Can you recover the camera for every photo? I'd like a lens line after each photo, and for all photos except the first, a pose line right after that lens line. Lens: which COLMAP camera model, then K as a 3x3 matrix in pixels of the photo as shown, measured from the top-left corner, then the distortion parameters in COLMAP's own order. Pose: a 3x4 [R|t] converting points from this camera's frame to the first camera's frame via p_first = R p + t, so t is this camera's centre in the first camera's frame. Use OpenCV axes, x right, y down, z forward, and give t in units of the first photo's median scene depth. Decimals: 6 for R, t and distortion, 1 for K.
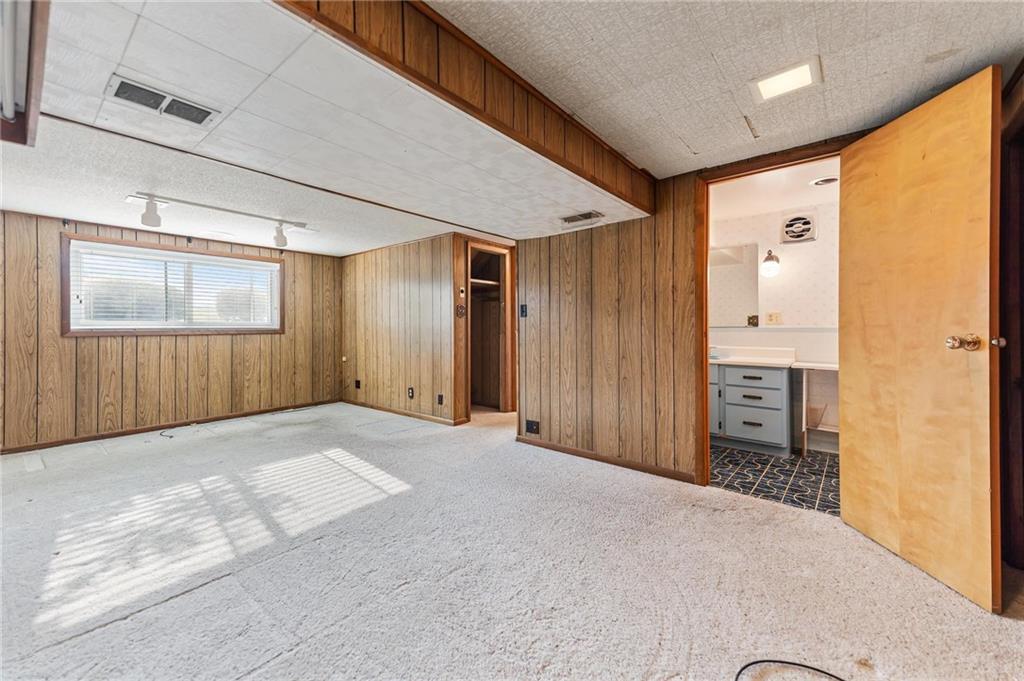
lens RADIAL K [[410.0, 0, 506.6], [0, 410.0, 328.0], [0, 0, 1]] dist [0.036319, 0.000051]
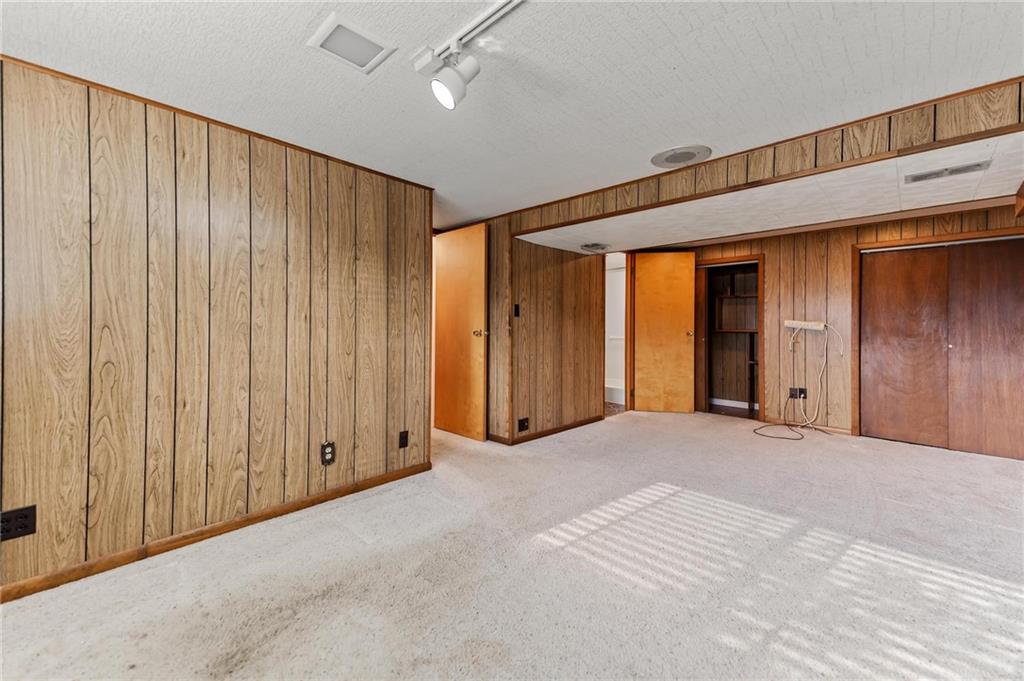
lens RADIAL K [[410.0, 0, 506.6], [0, 410.0, 328.0], [0, 0, 1]] dist [0.036319, 0.000051]
pose [[0.068885, -0.002373, 0.997622, -1.108673], [-0.008928, 0.999956, 0.002995, -0.002902], [-0.997585, -0.009113, 0.068861, 1.126316]]
